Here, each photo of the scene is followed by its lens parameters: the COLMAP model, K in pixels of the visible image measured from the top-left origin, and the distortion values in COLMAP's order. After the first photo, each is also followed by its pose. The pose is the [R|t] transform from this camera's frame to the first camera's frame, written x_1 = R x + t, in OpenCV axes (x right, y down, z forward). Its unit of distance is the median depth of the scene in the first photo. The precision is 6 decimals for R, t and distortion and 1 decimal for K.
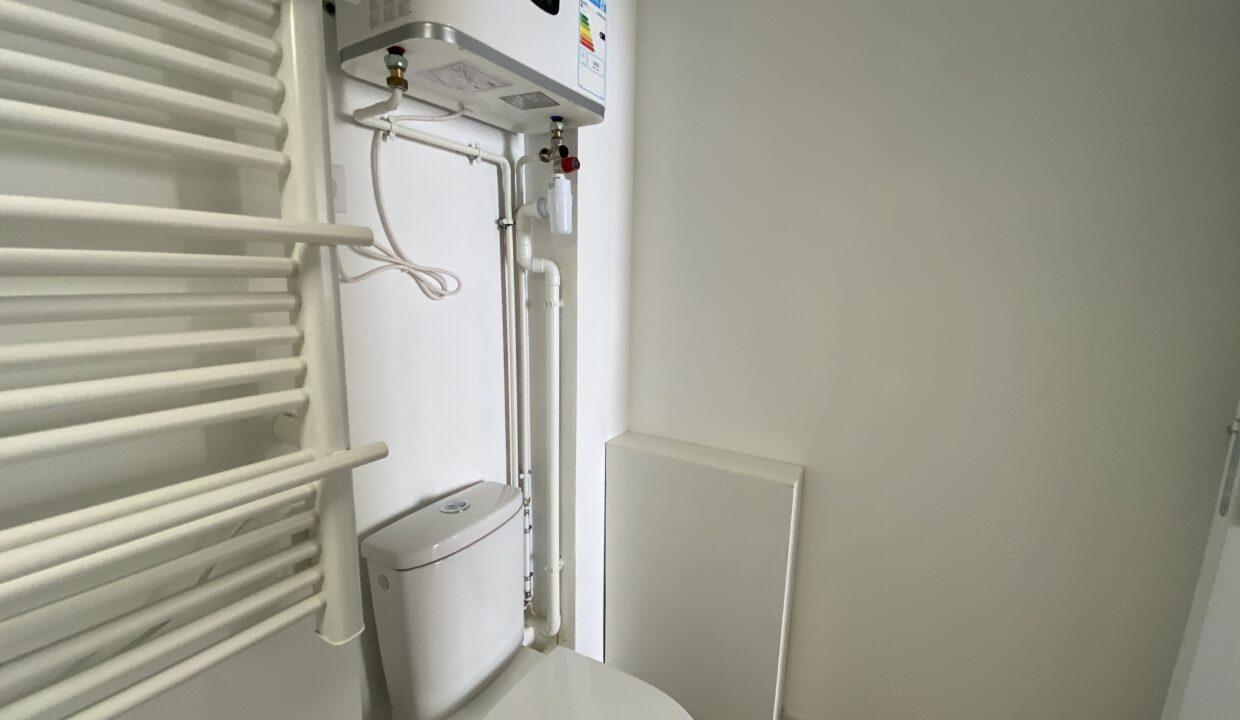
lens RADIAL K [[495.7, 0, 616.5], [0, 495.7, 360.0], [0, 0, 1]] dist [0.031841, -0.026215]
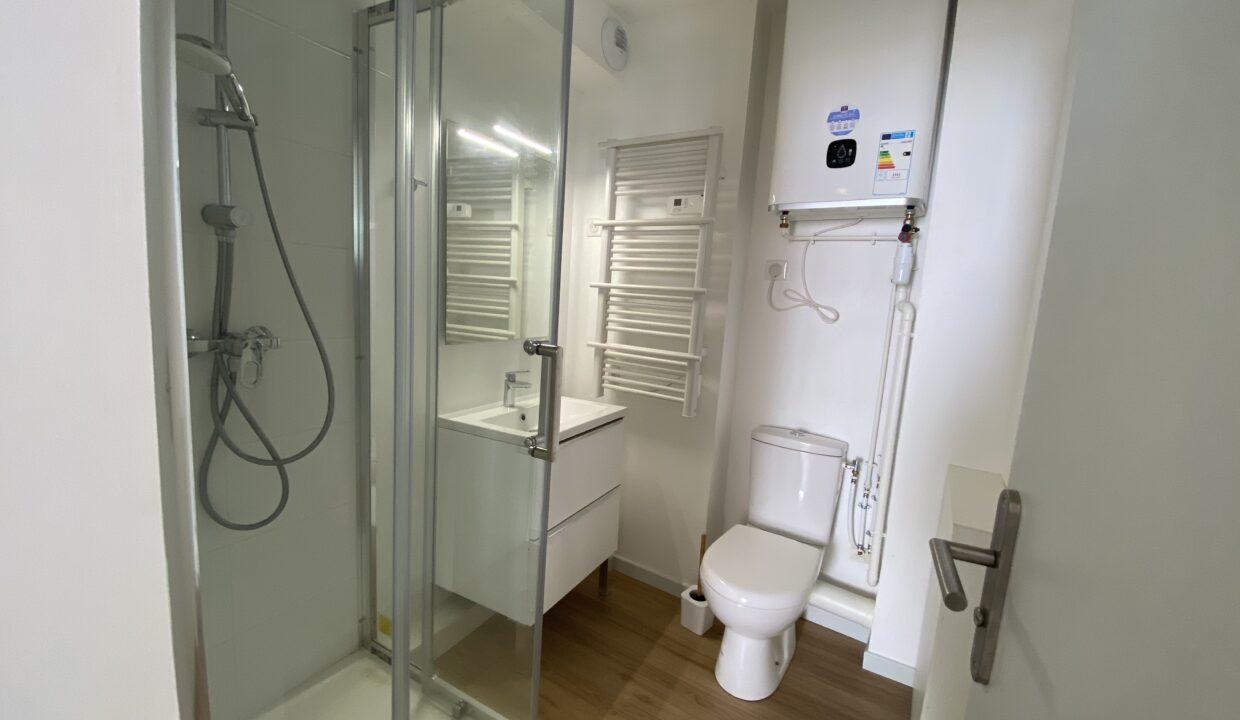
lens RADIAL K [[495.7, 0, 616.5], [0, 495.7, 360.0], [0, 0, 1]] dist [0.031841, -0.026215]
pose [[-0.035776, 0.114542, -0.992774, 1.594738], [-0.236002, 0.964344, 0.119766, -0.036263], [0.971094, 0.238581, -0.007468, 0.336297]]
